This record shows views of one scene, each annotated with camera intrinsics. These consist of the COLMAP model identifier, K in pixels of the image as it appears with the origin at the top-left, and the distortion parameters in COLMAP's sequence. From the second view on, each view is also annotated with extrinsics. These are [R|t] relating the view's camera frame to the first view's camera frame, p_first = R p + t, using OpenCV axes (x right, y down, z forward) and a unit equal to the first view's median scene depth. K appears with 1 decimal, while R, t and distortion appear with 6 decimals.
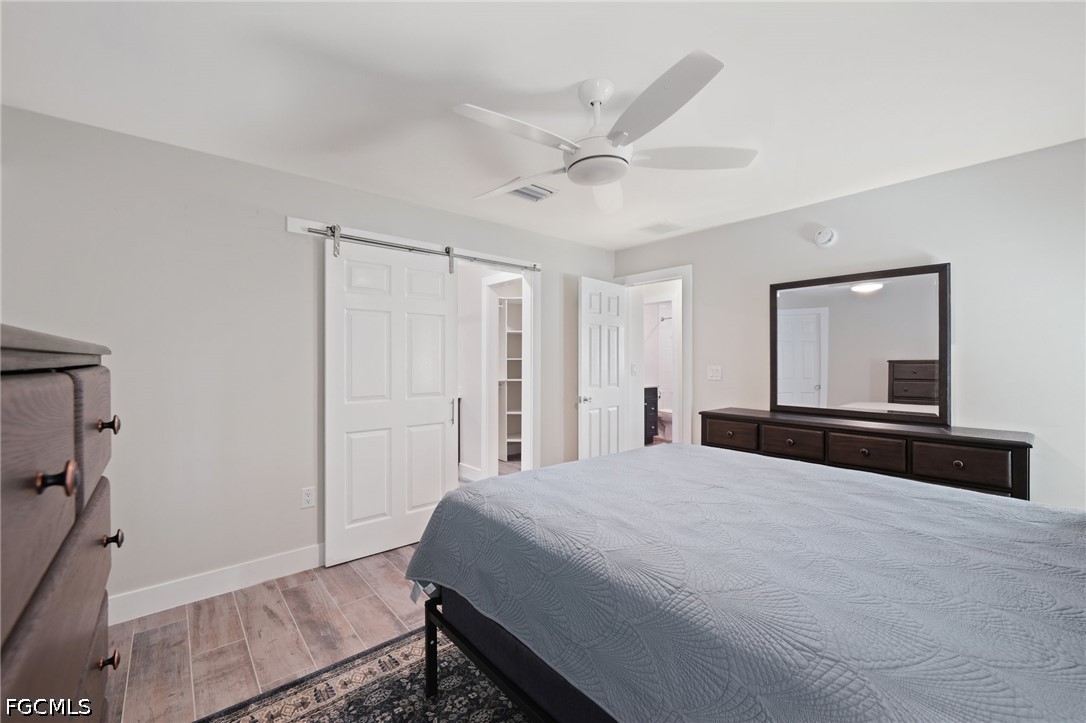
lens RADIAL K [[446.1, 0, 541.5], [0, 446.1, 350.9], [0, 0, 1]] dist [0.001969, -0.000267]
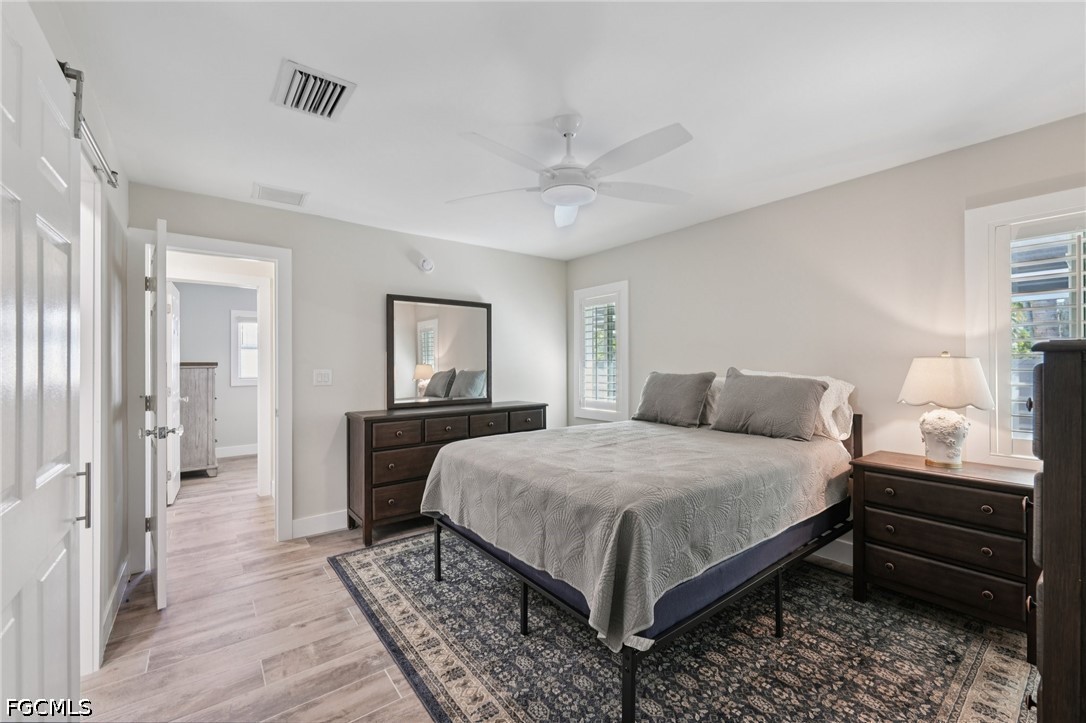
lens RADIAL K [[442.3, 0, 541.8], [0, 442.3, 354.3], [0, 0, 1]] dist [-0.001946, -0.000287]
pose [[0.044596, 0.017745, 0.998848, -0.705873], [-0.016502, 0.999719, -0.017024, 0.014664], [-0.998869, -0.015724, 0.044876, 0.740473]]
